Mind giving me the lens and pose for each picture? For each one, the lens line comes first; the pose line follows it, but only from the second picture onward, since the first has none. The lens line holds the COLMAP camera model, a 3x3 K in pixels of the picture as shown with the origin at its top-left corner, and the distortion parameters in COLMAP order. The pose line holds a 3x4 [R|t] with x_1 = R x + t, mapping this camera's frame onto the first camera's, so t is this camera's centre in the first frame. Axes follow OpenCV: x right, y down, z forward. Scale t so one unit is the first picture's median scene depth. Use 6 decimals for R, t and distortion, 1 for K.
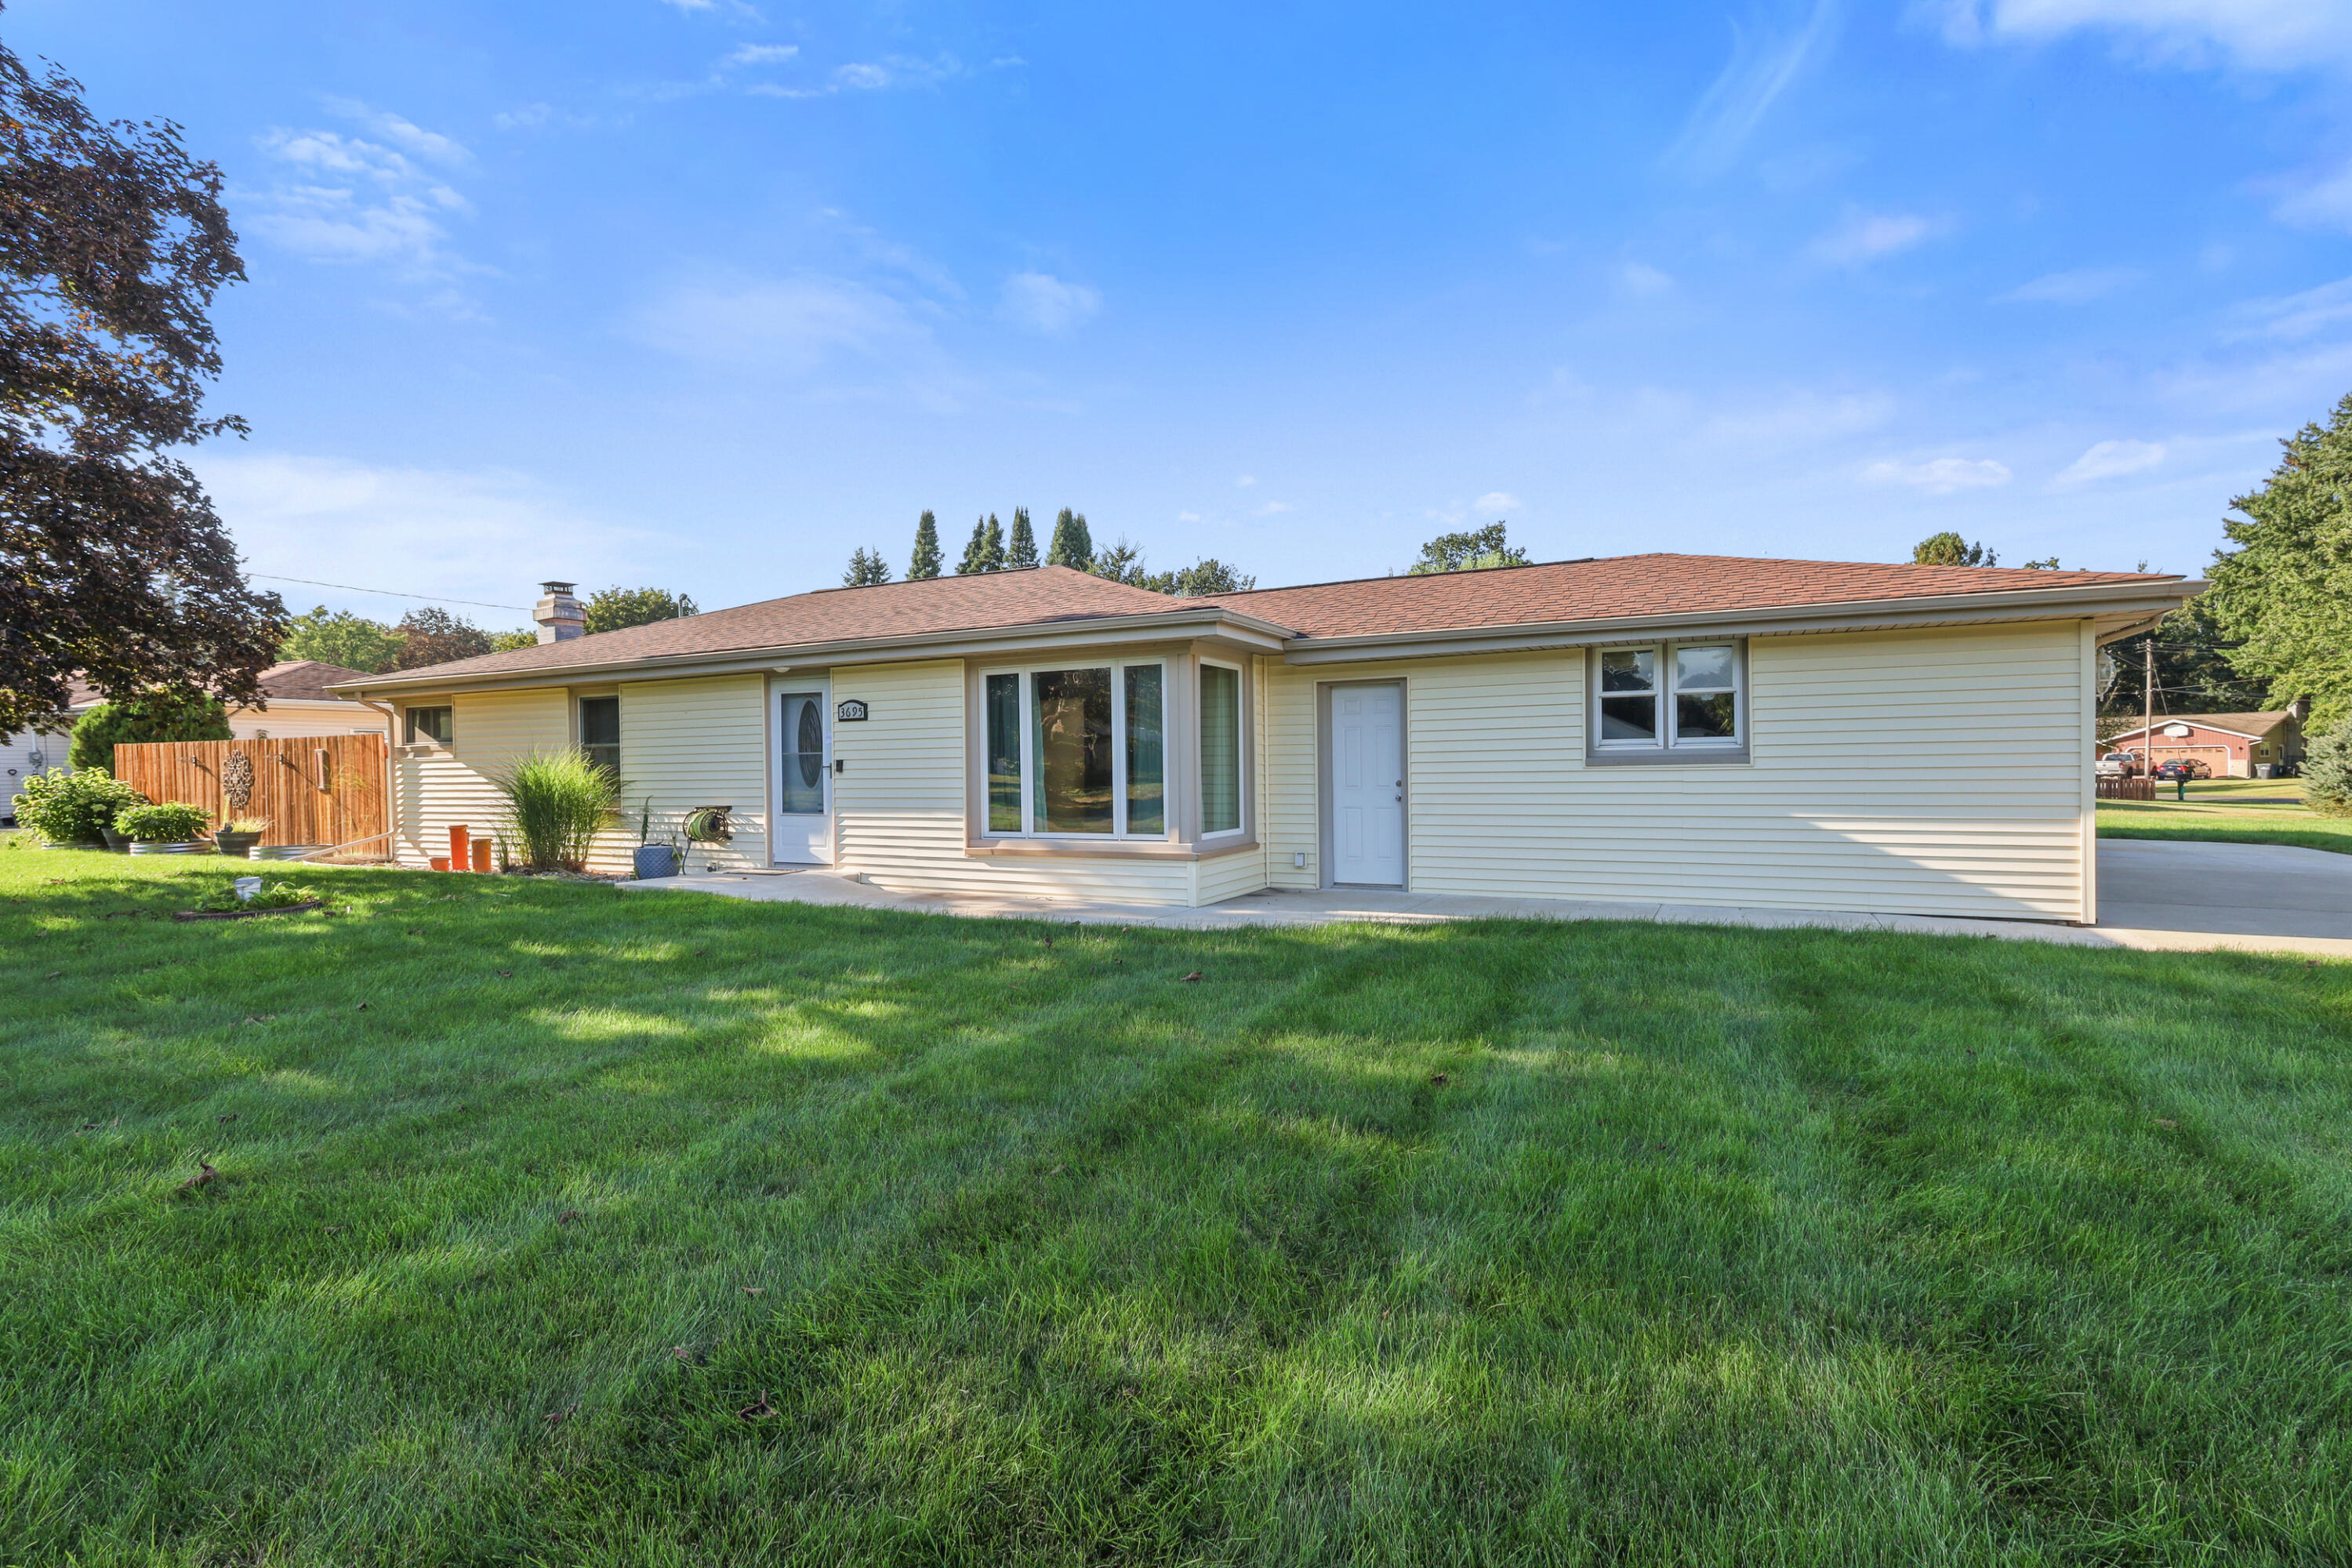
lens RADIAL K [[1094.8, 0, 1182.5], [0, 1094.8, 774.5], [0, 0, 1]] dist [0.002786, -0.000086]
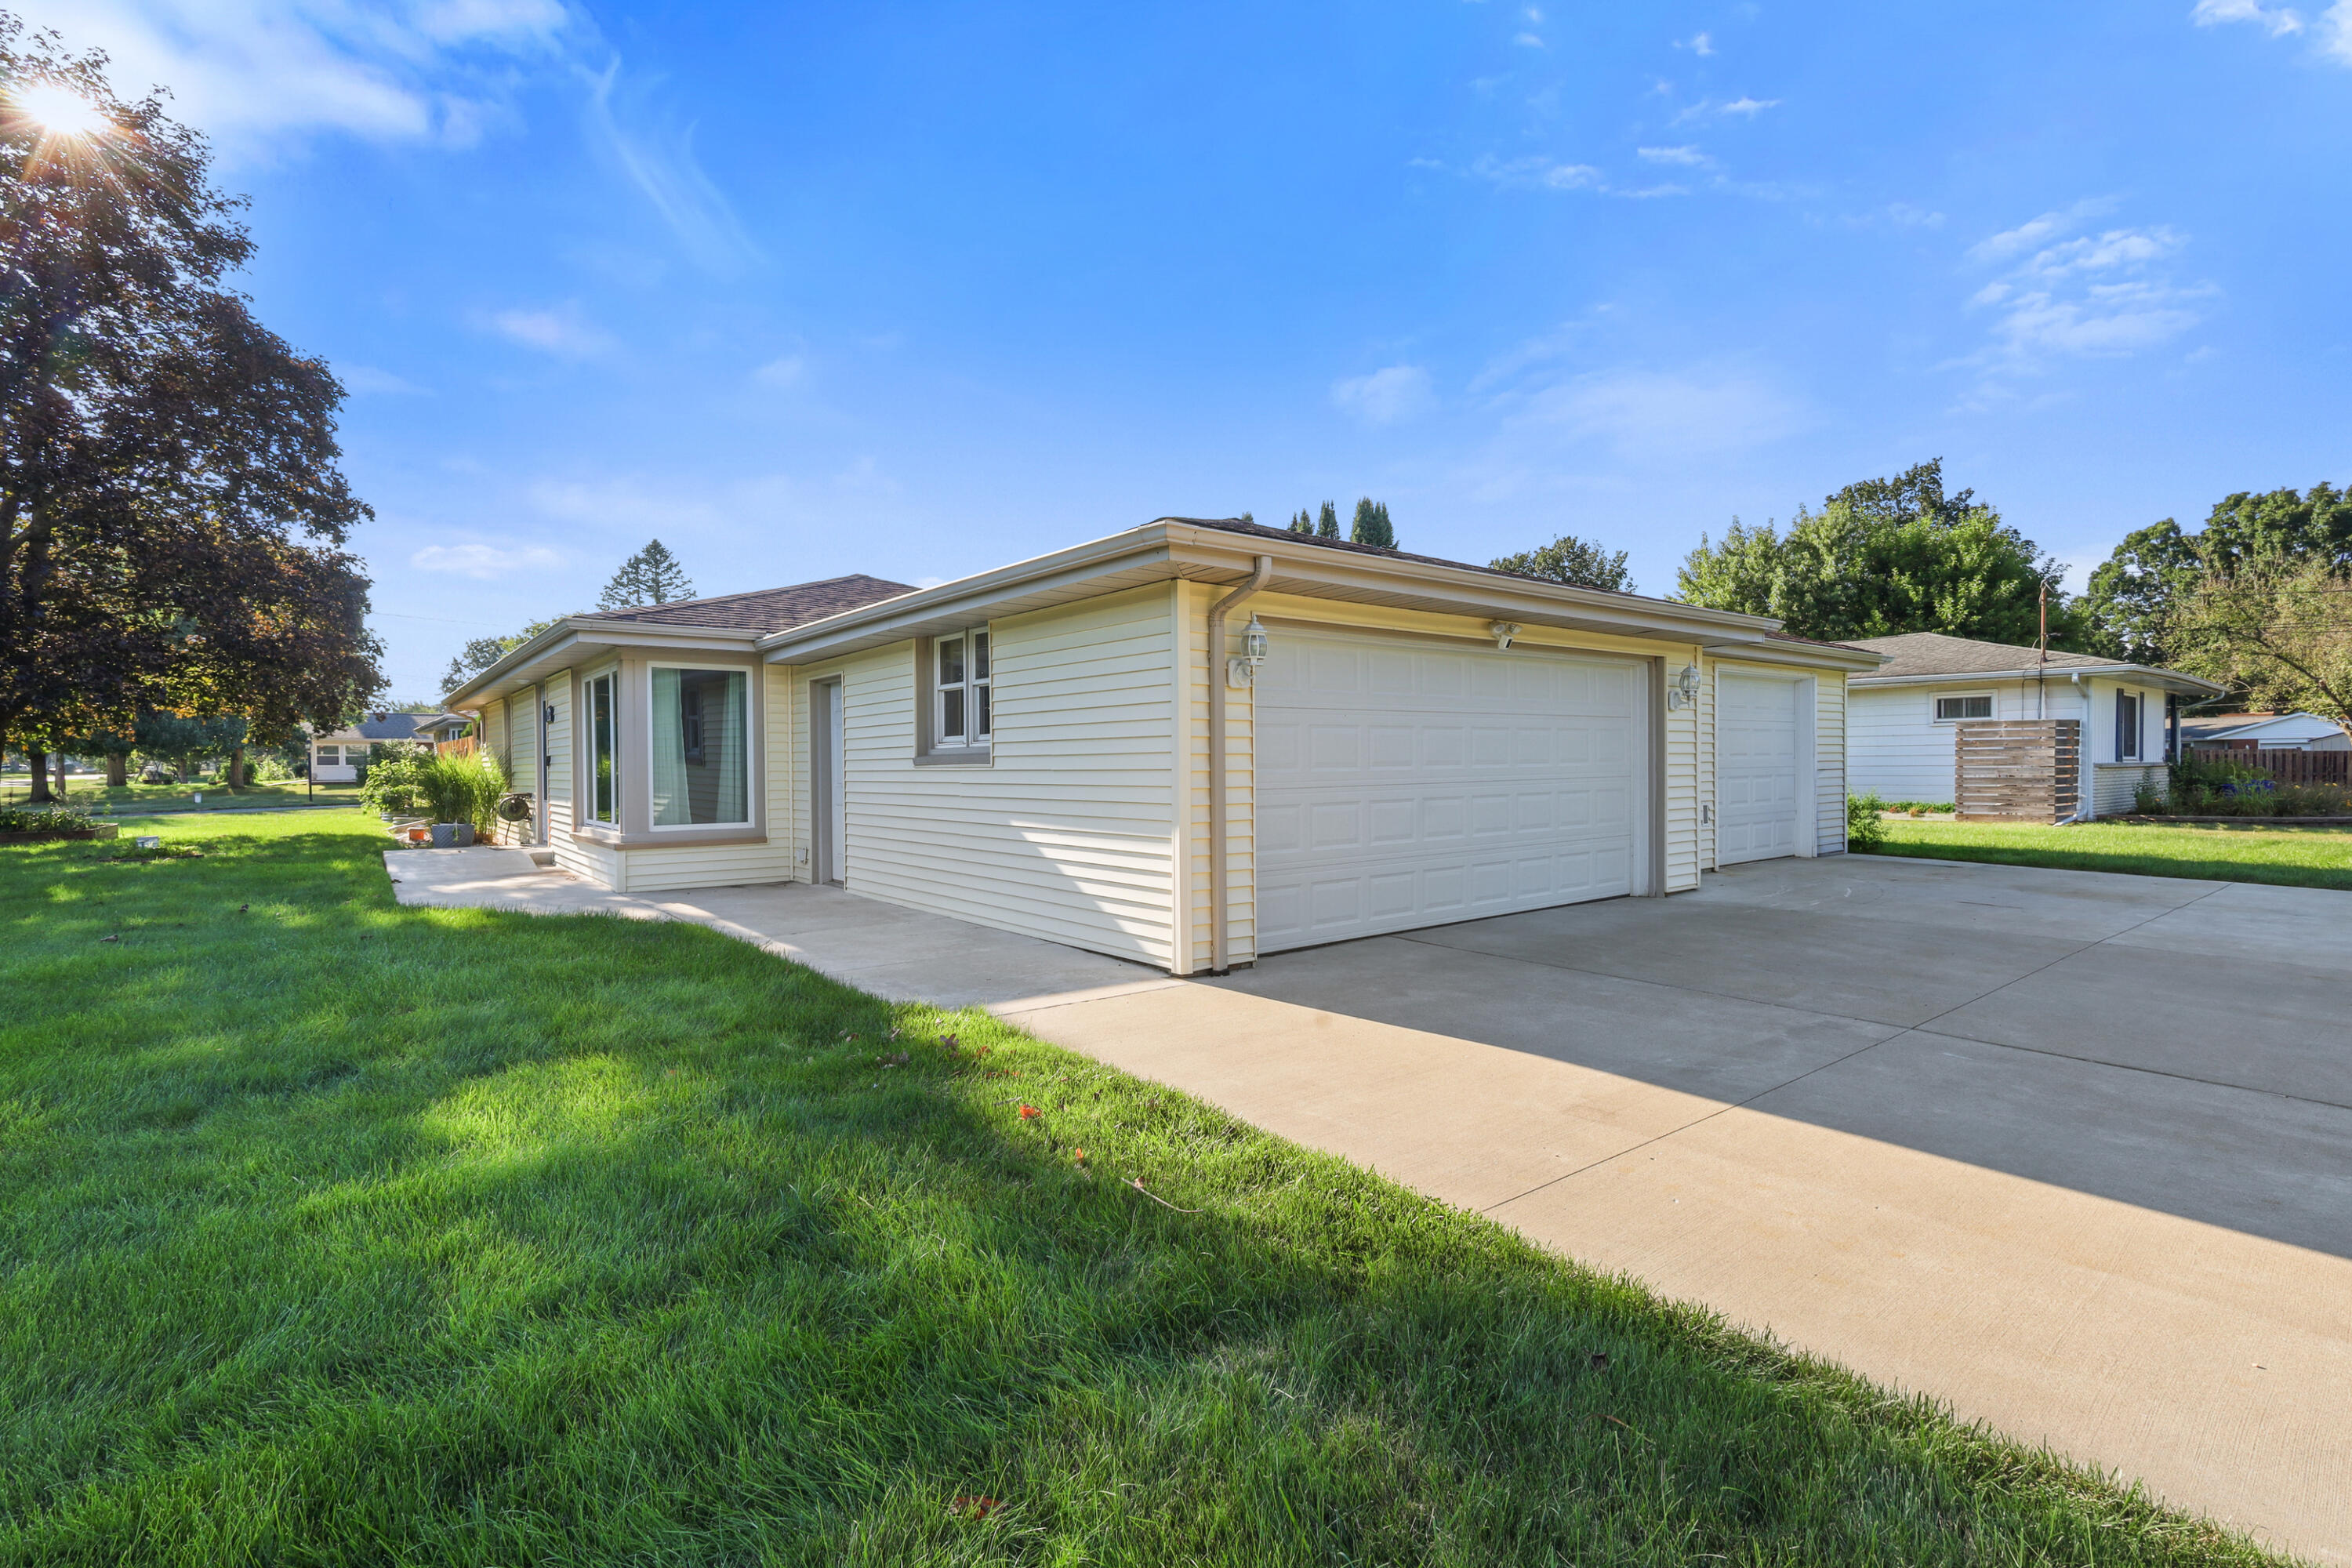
lens RADIAL K [[1094.8, 0, 1182.5], [0, 1094.8, 774.5], [0, 0, 1]] dist [0.002786, -0.000086]
pose [[0.904459, 0.010201, -0.426440, 0.789163], [-0.008044, 0.999944, 0.006859, -0.006072], [0.426486, -0.002773, 0.904490, 0.210980]]
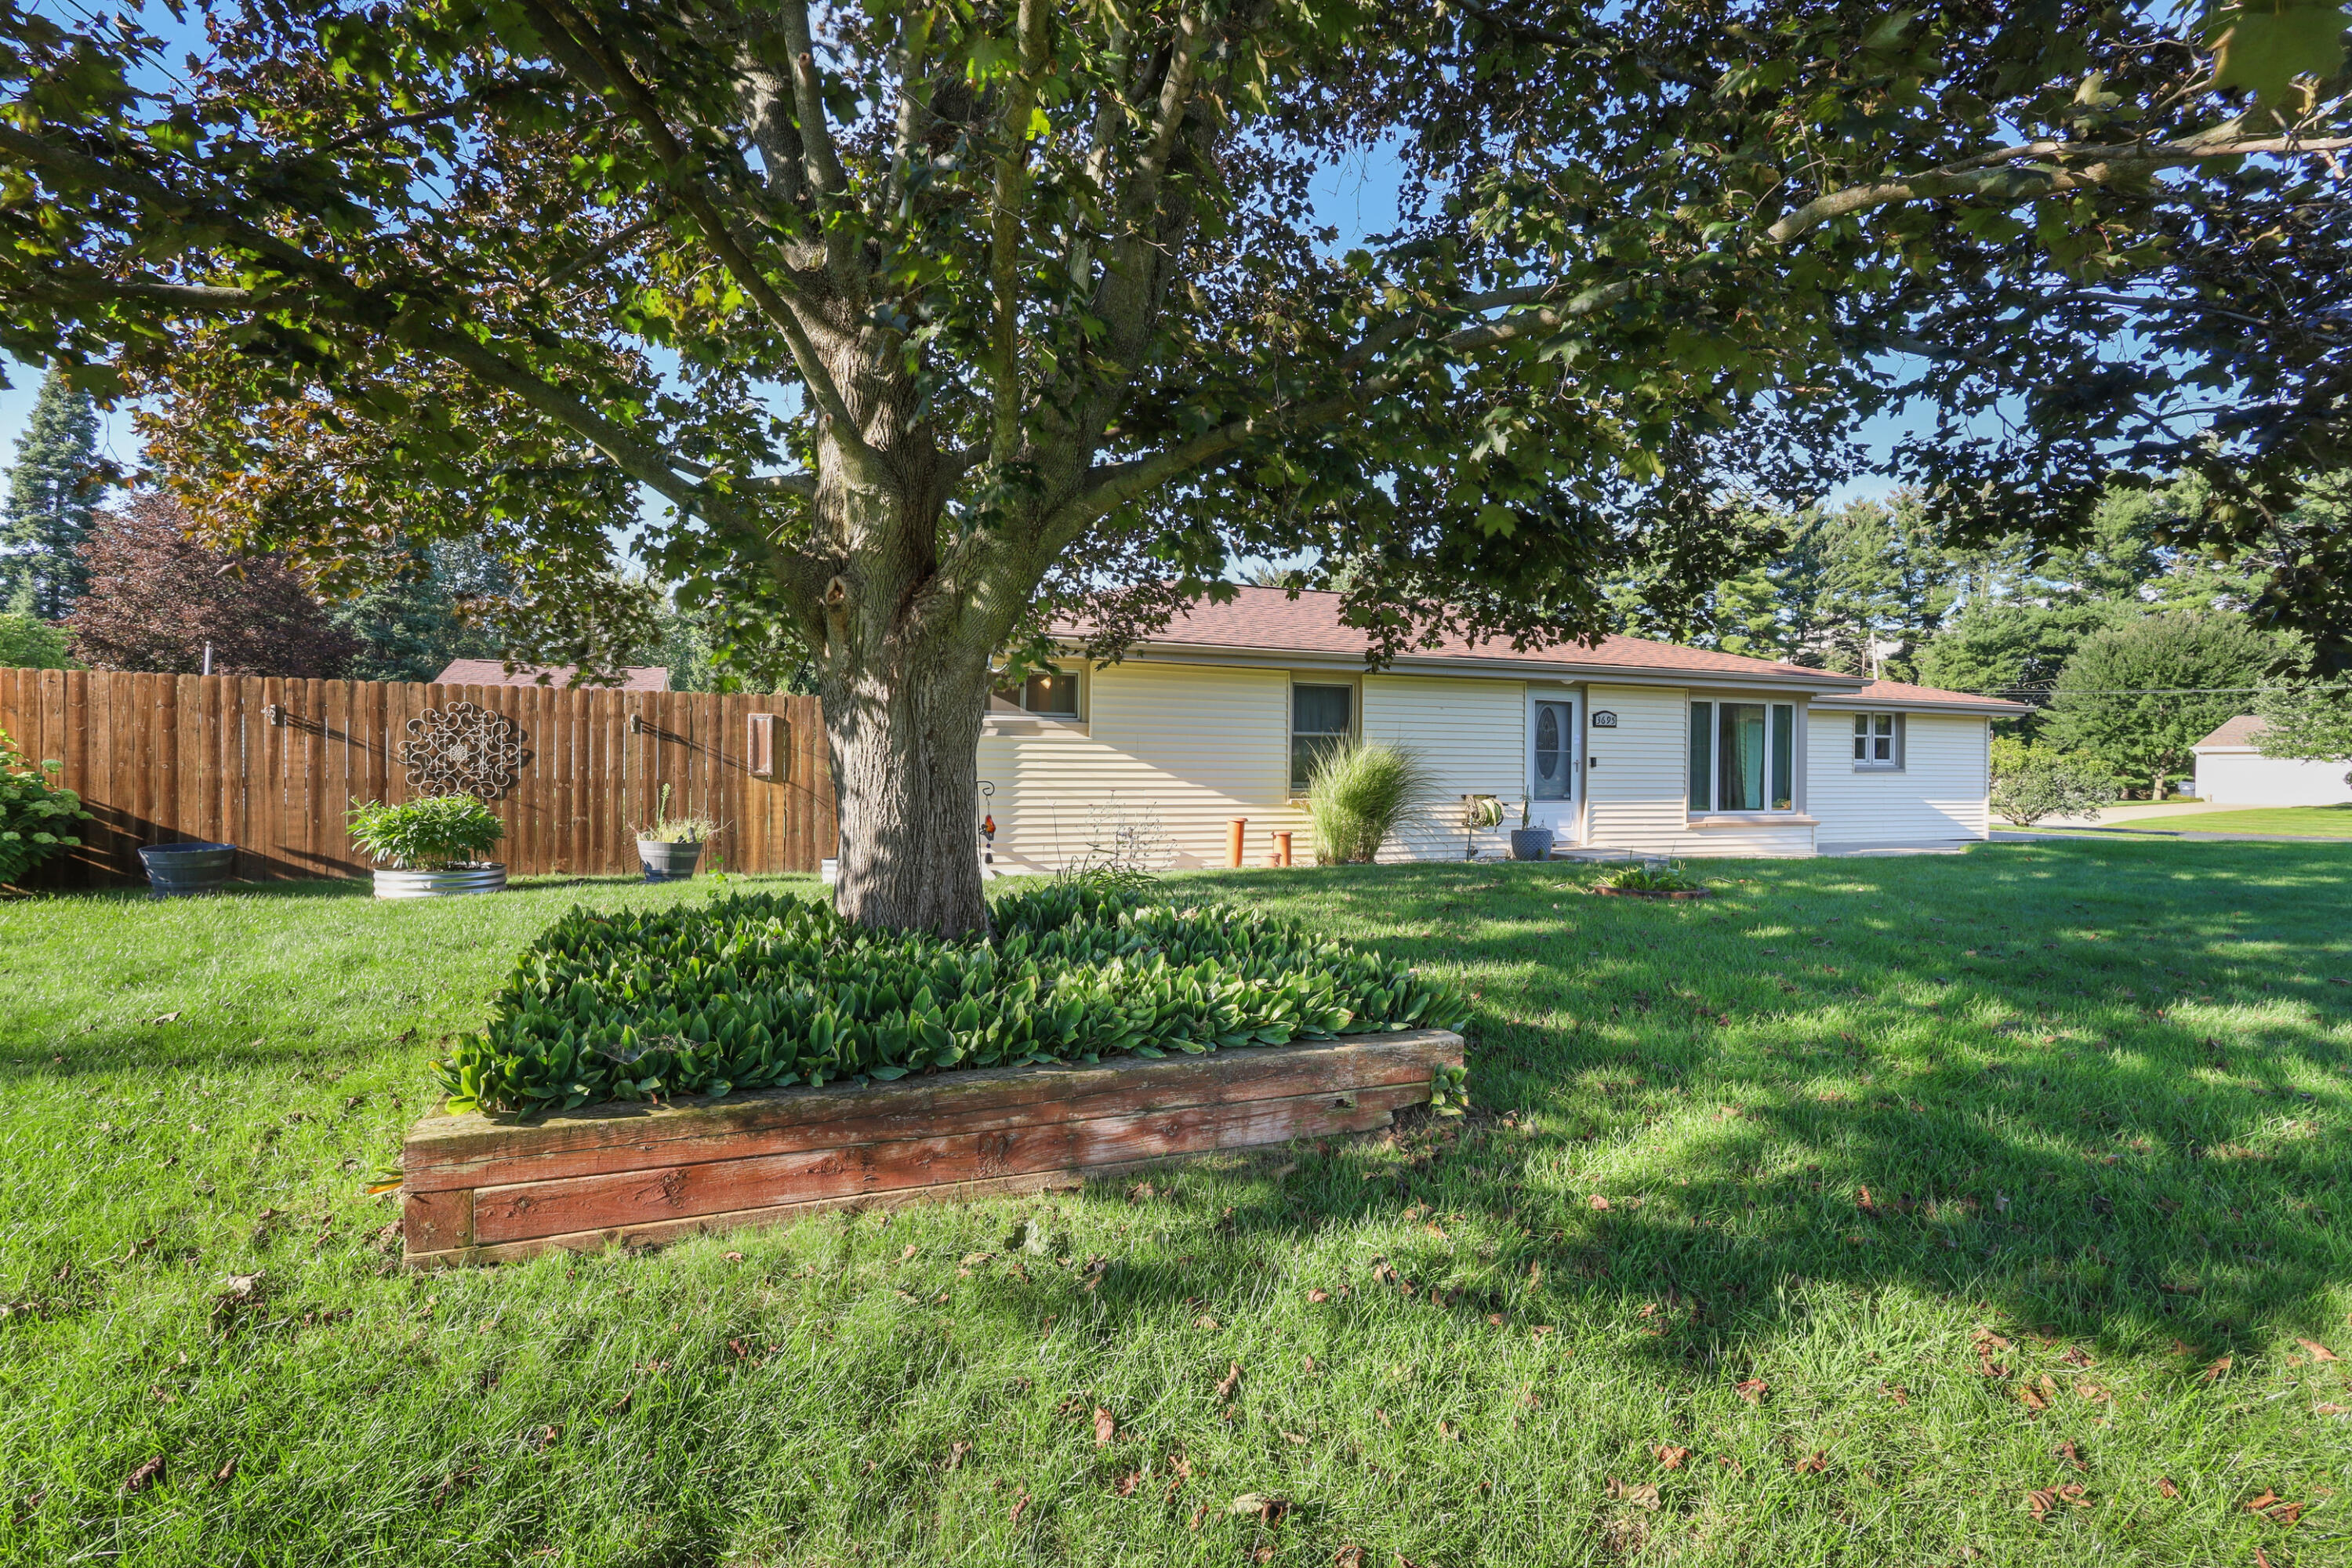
lens RADIAL K [[1102.2, 0, 1176.0], [0, 1102.2, 784.0], [0, 0, 1]] dist [-0.000338, 0.000201]
pose [[0.661539, 0.007894, 0.749869, -1.541237], [-0.011945, 0.999929, 0.000012, 0.022374], [-0.749816, -0.008965, 0.661586, 0.498749]]
